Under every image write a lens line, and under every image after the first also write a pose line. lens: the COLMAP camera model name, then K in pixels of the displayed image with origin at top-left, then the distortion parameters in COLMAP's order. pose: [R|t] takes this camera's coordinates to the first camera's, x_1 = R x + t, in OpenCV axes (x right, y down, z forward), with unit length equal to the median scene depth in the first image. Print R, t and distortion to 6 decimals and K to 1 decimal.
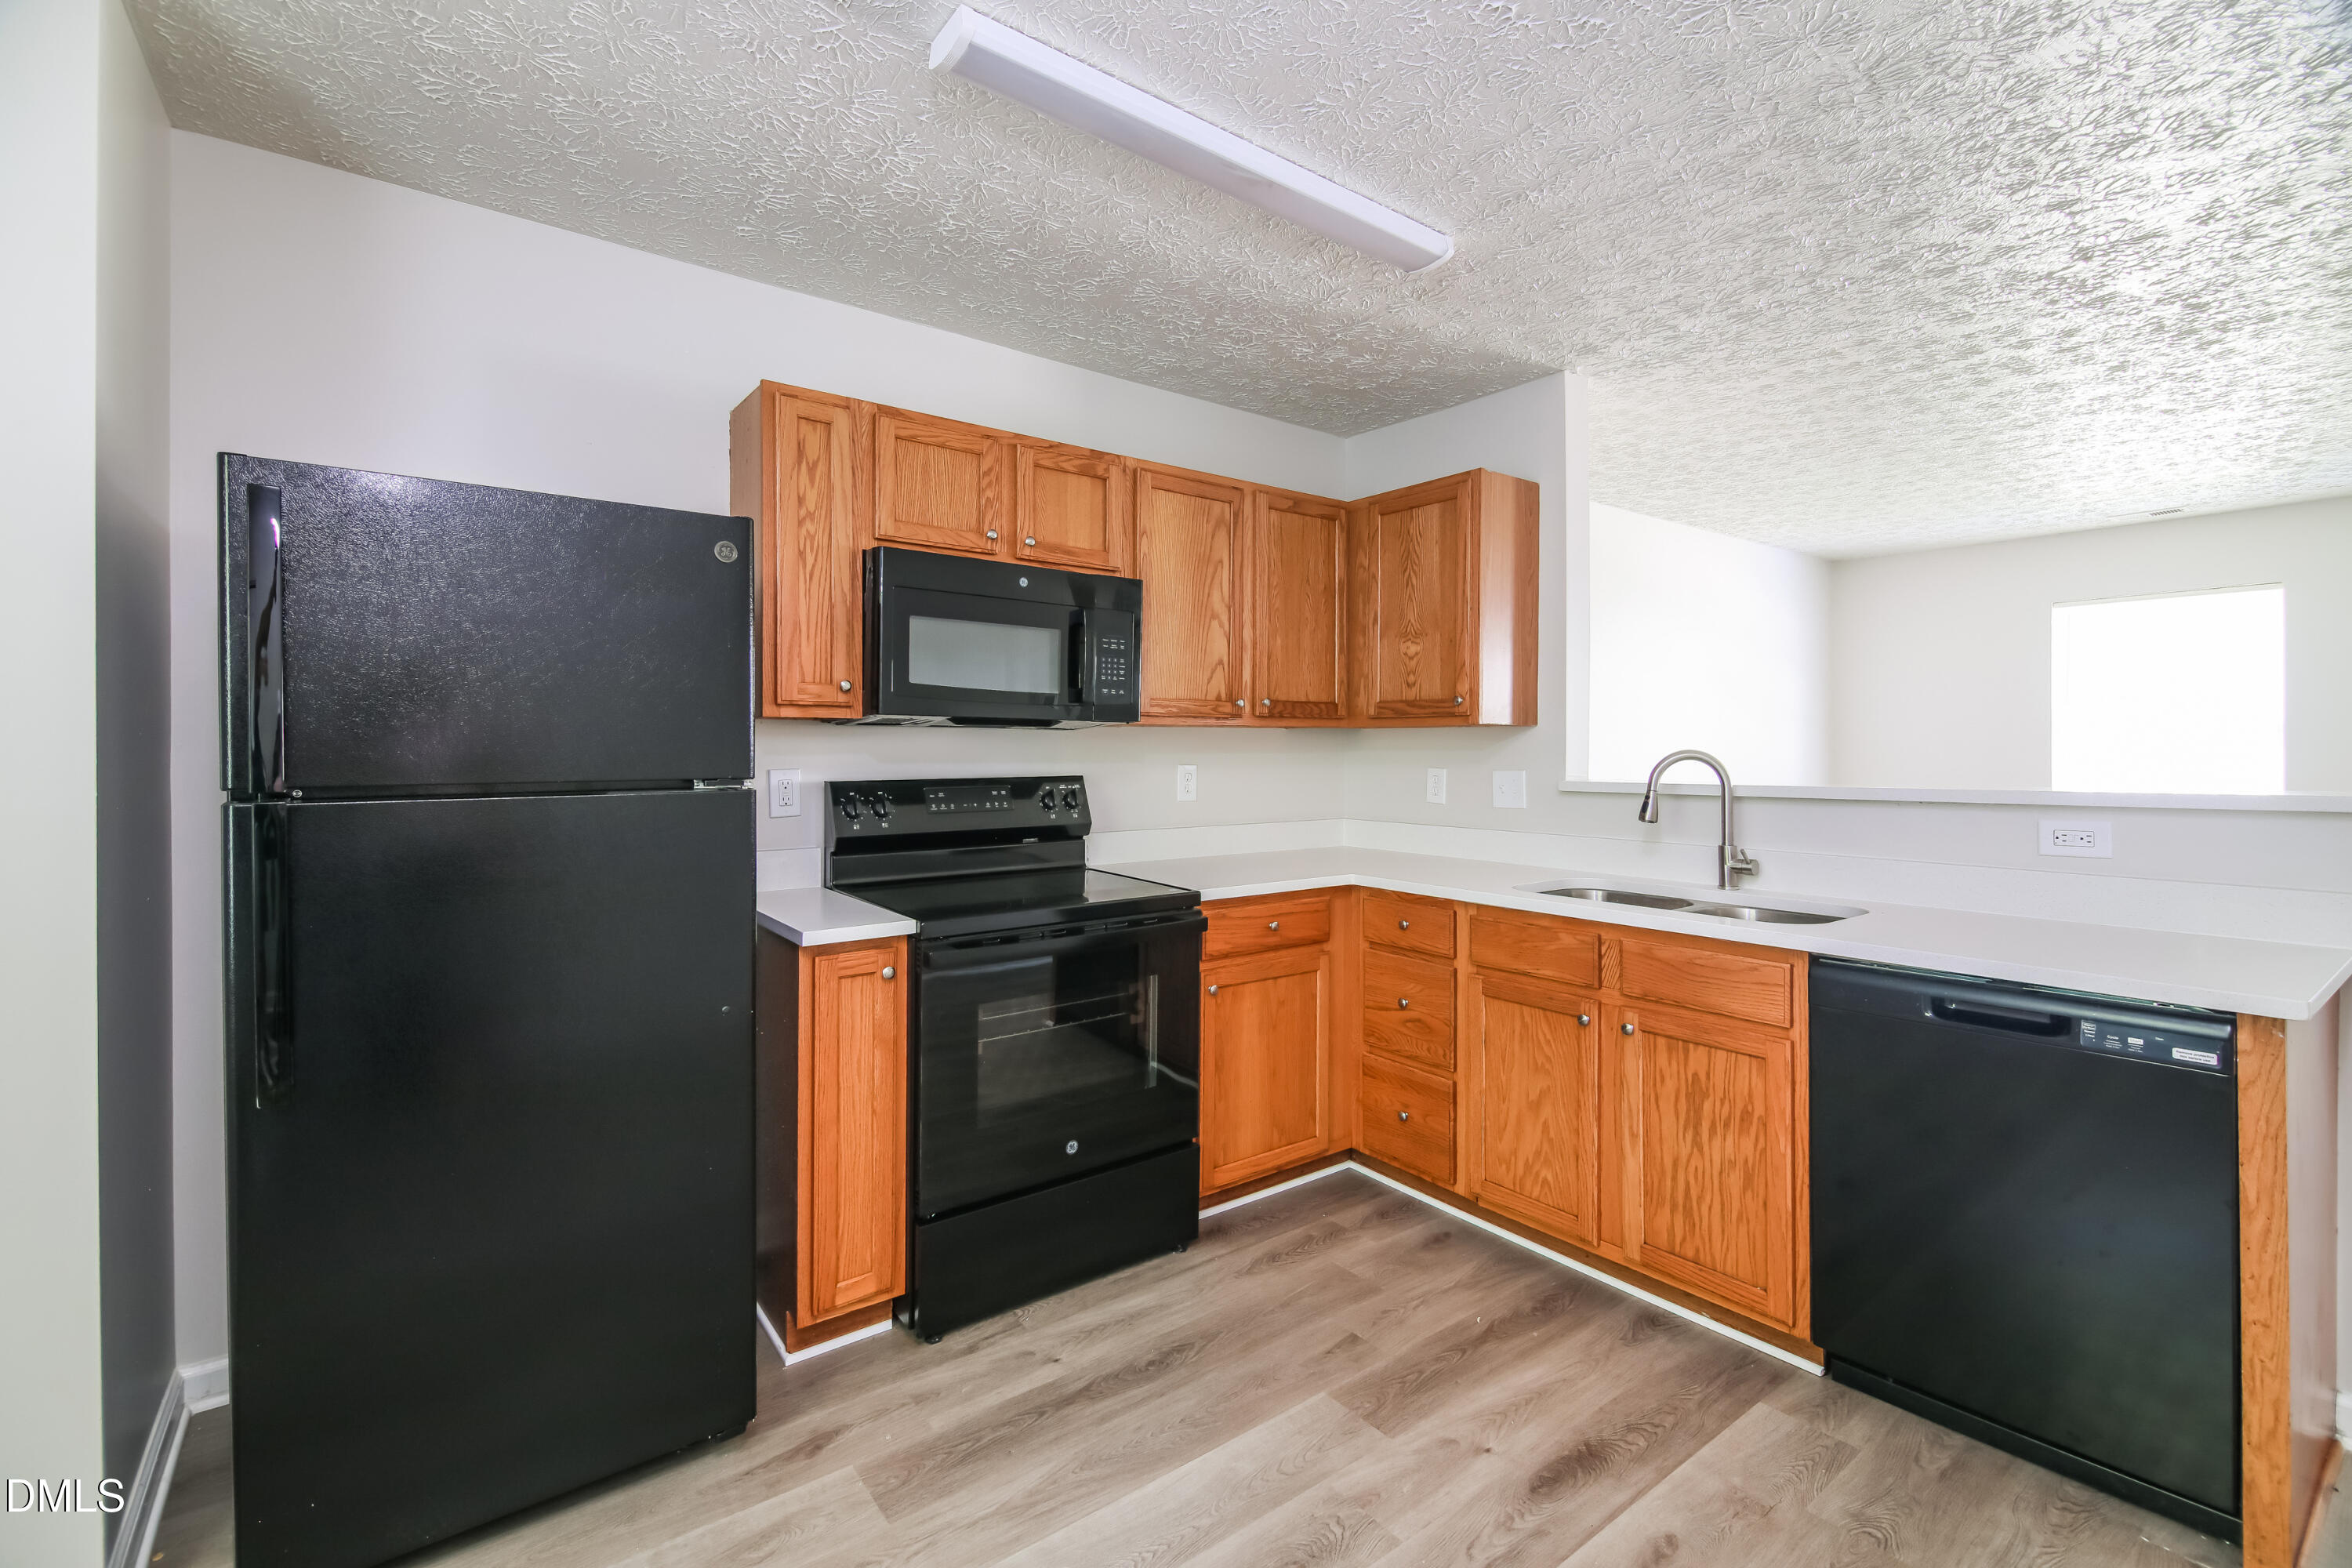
lens RADIAL K [[1047.9, 0, 1171.2], [0, 1047.9, 754.0], [0, 0, 1]] dist [0.001851, 0.000000]
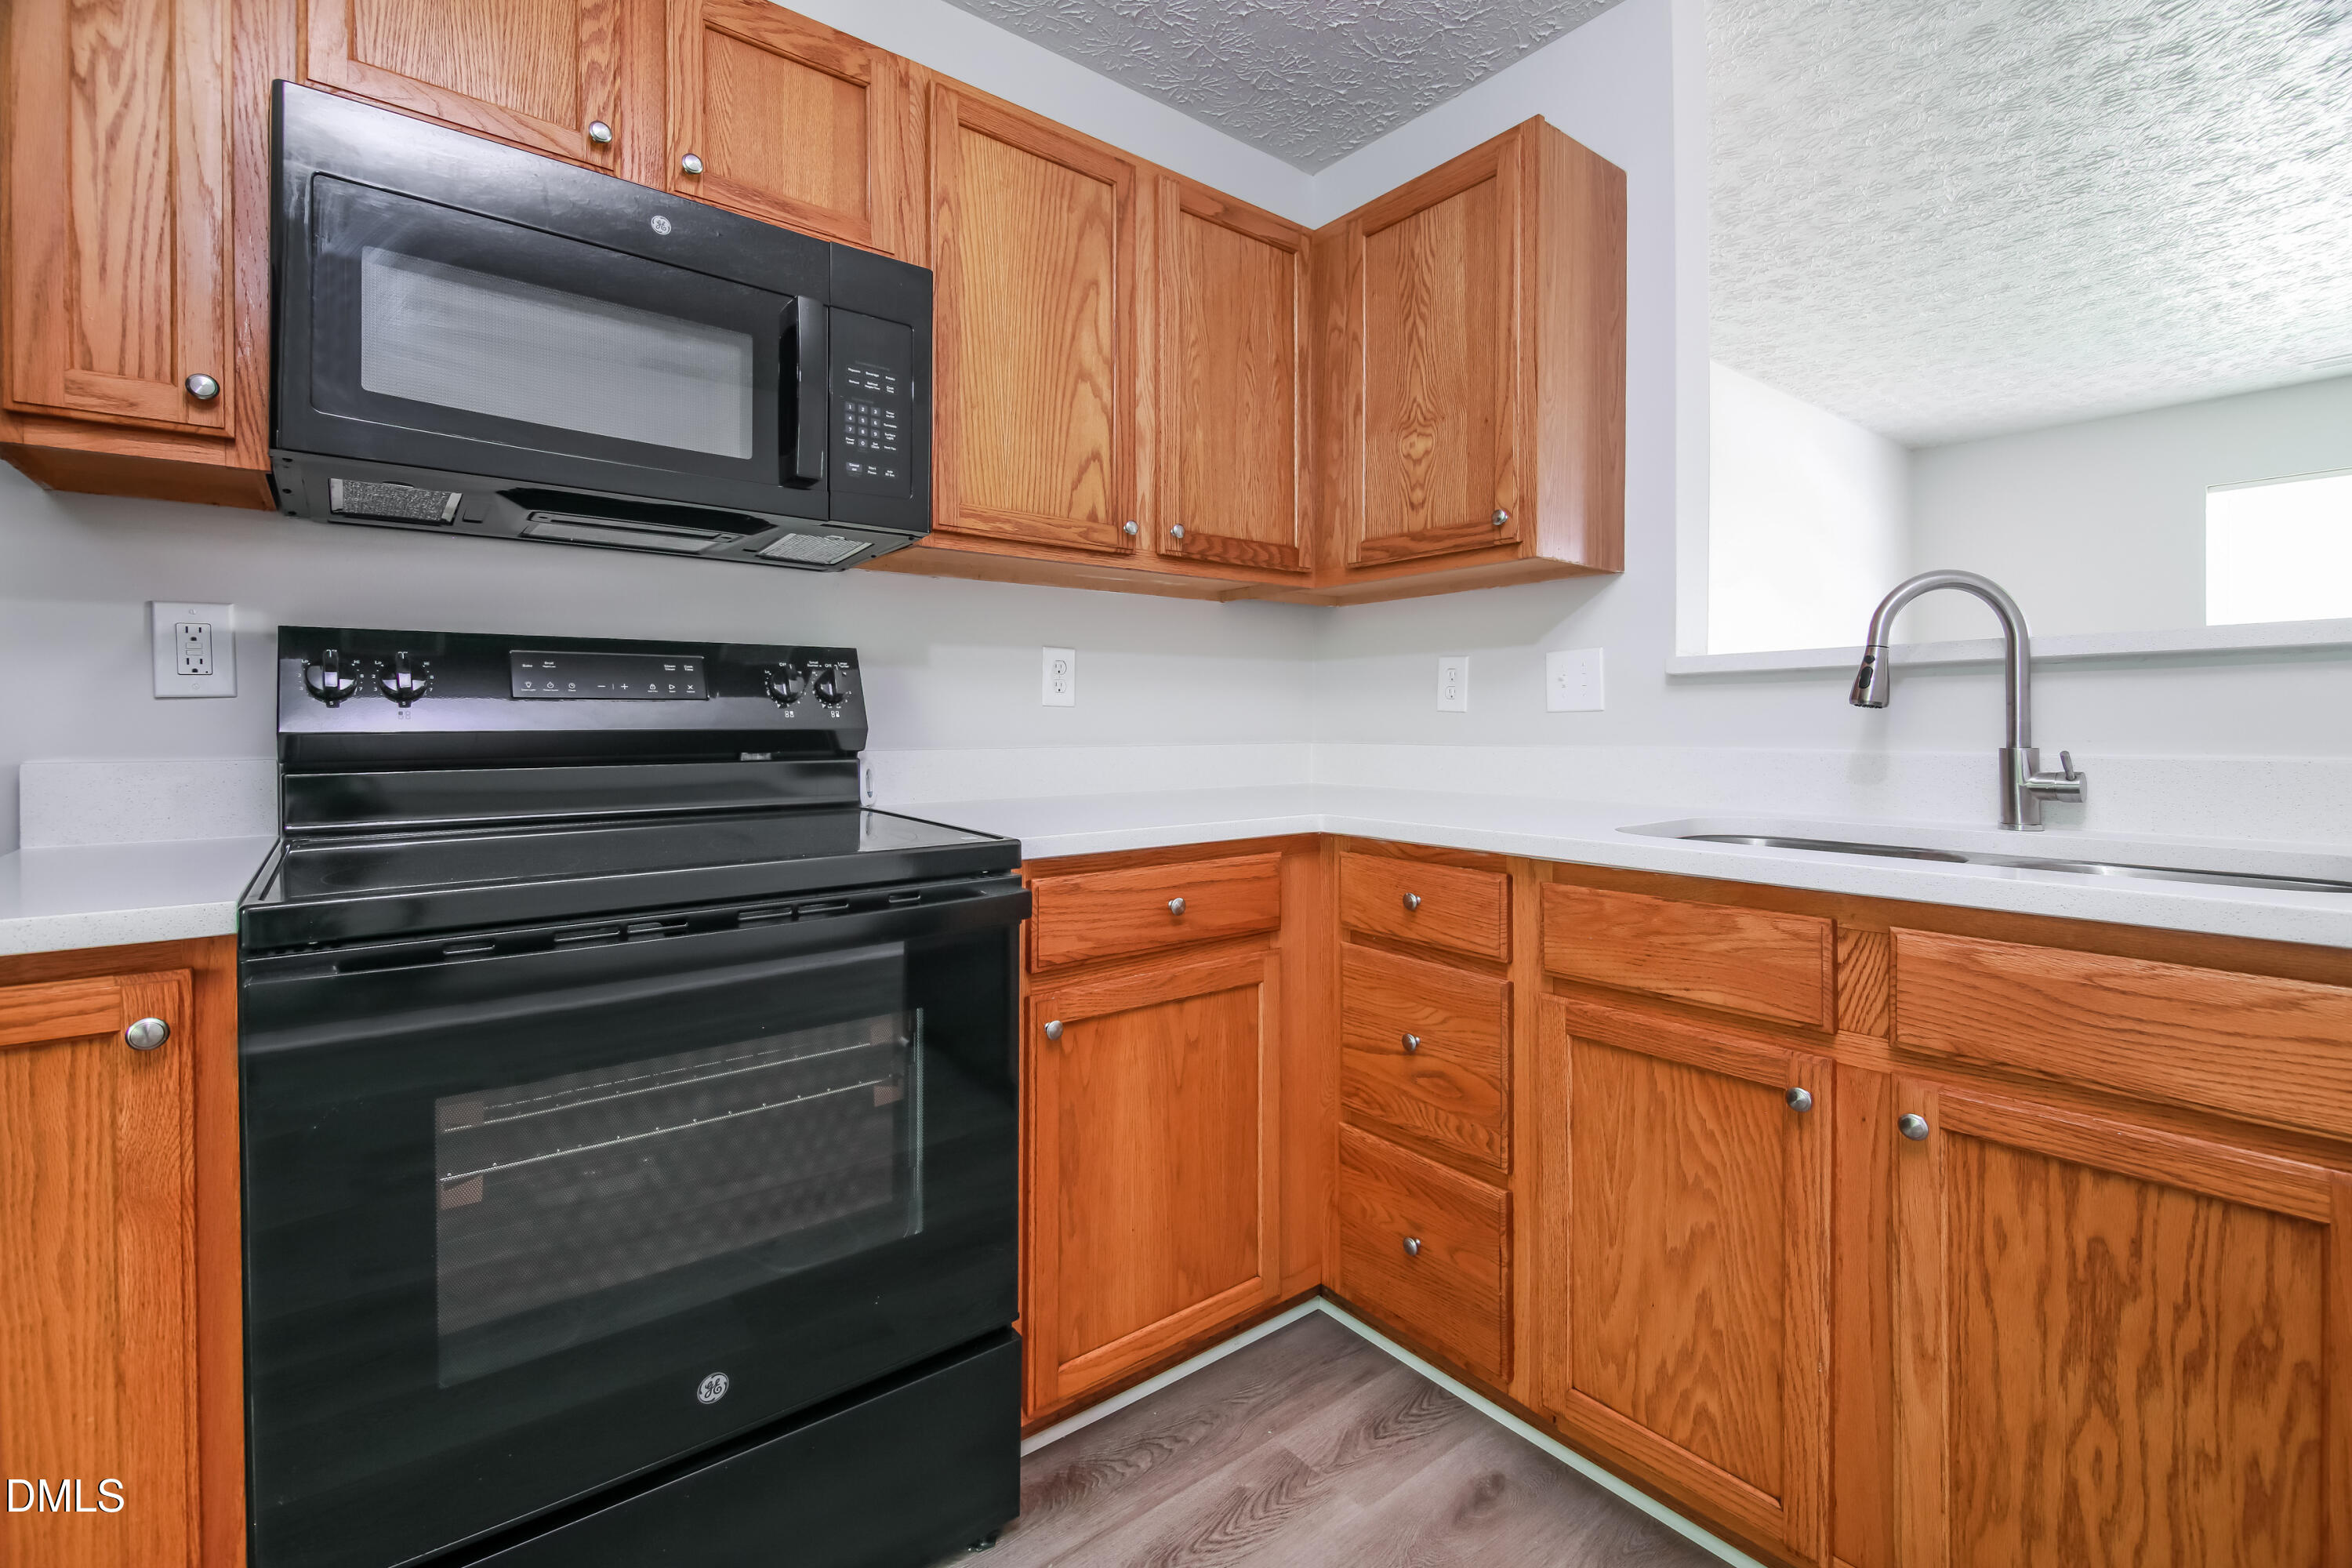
lens RADIAL K [[1041.7, 0, 1173.3], [0, 1041.7, 739.3], [0, 0, 1]] dist [-0.003334, -0.000326]
pose [[0.999771, -0.004816, 0.020831, 0.085454], [0.004639, 0.999953, 0.008511, 0.072707], [-0.020871, -0.008412, 0.999747, 0.458299]]
